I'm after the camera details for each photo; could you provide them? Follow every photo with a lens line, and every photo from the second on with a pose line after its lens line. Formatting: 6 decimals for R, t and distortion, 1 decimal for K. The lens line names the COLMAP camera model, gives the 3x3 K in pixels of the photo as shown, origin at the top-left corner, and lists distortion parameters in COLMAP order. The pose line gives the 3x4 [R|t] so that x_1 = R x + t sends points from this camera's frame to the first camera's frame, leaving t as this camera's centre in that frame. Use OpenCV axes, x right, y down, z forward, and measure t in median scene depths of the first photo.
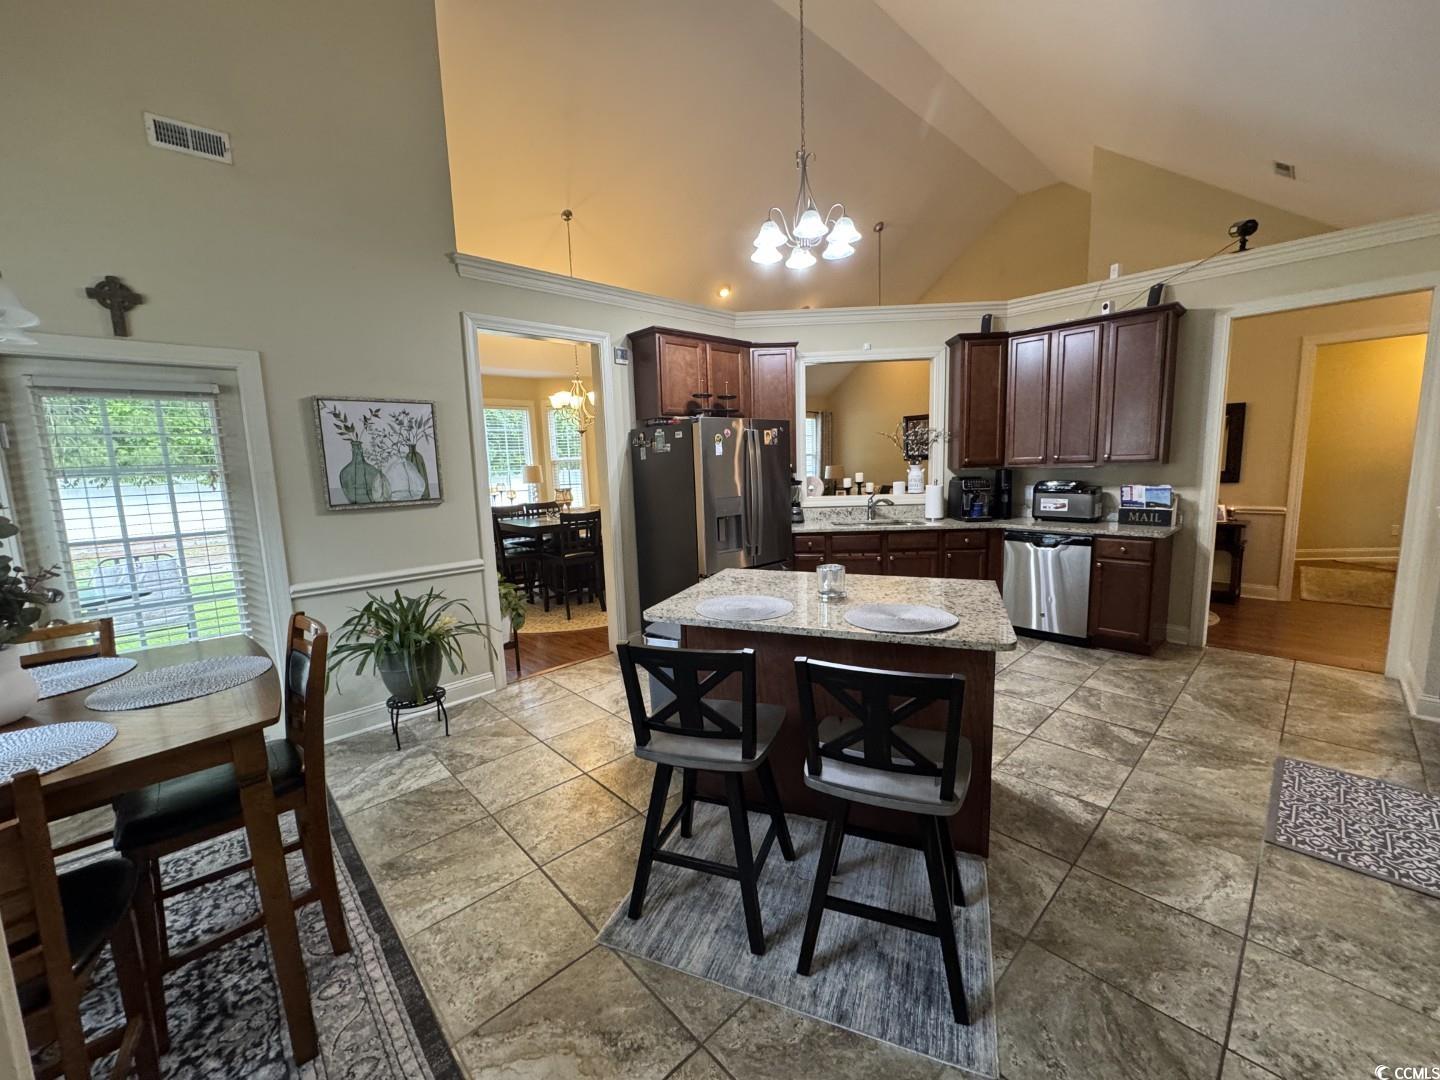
lens RADIAL K [[574.6, 0, 715.1], [0, 574.6, 538.2], [0, 0, 1]] dist [0.001391, -0.000260]
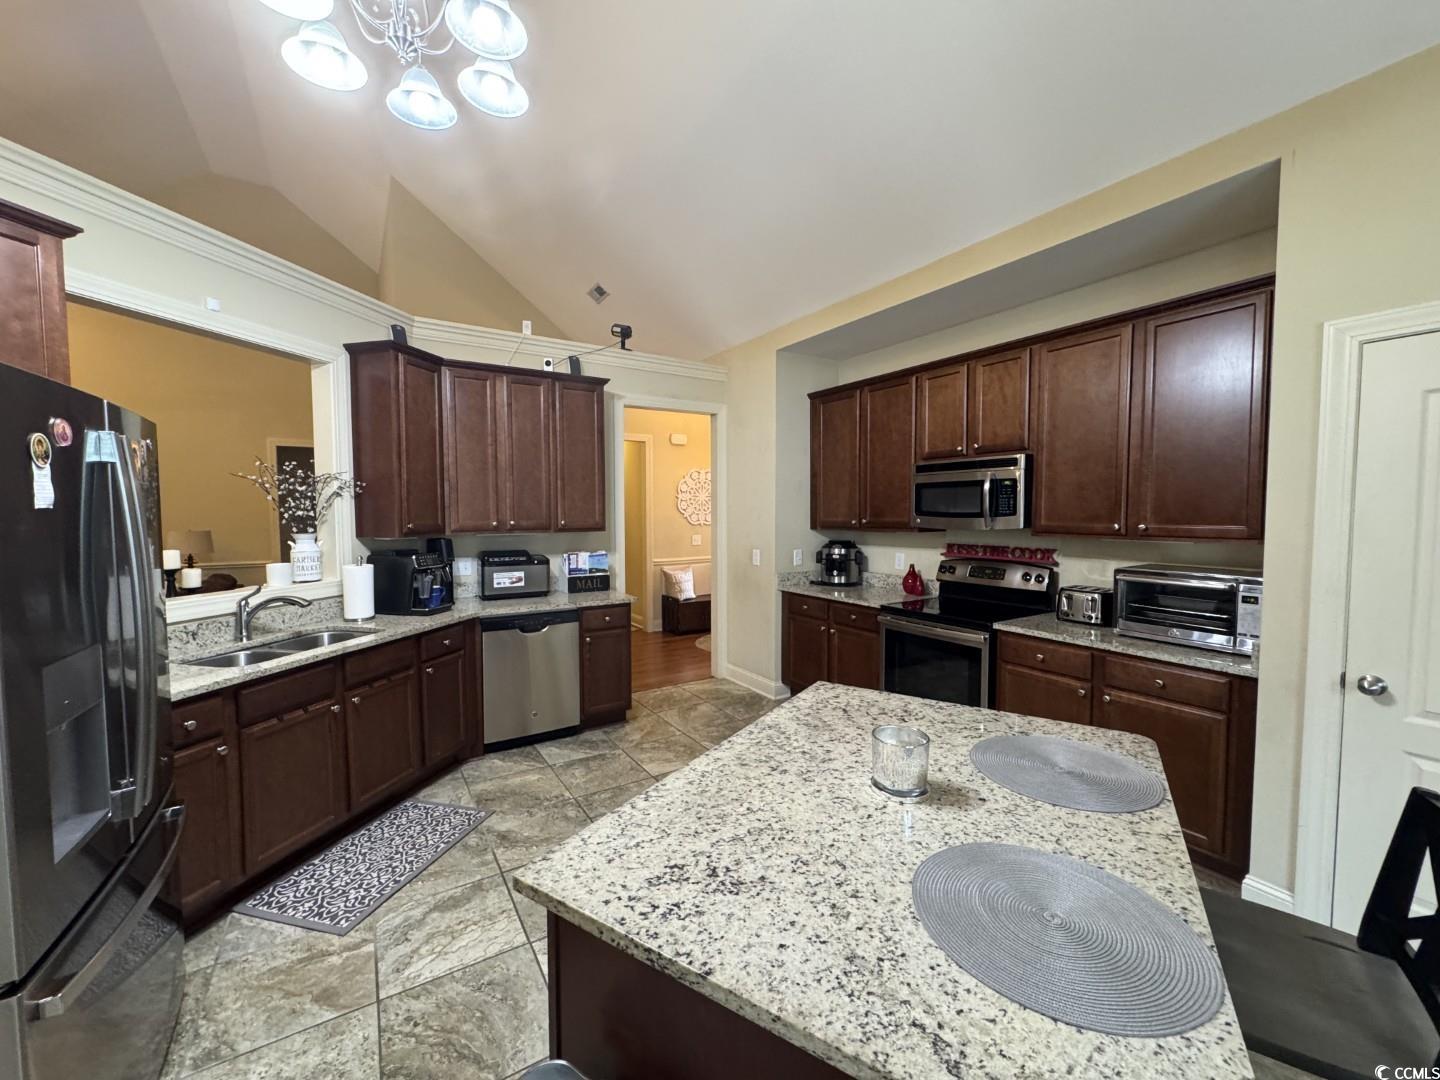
lens RADIAL K [[574.6, 0, 718.0], [0, 574.6, 539.9], [0, 0, 1]] dist [0.001391, -0.000260]
pose [[0.191866, -0.021595, 0.981183, -0.231923], [0.126547, 0.991956, -0.002914, -0.100995], [-0.973228, 0.124725, 0.193056, 0.729339]]
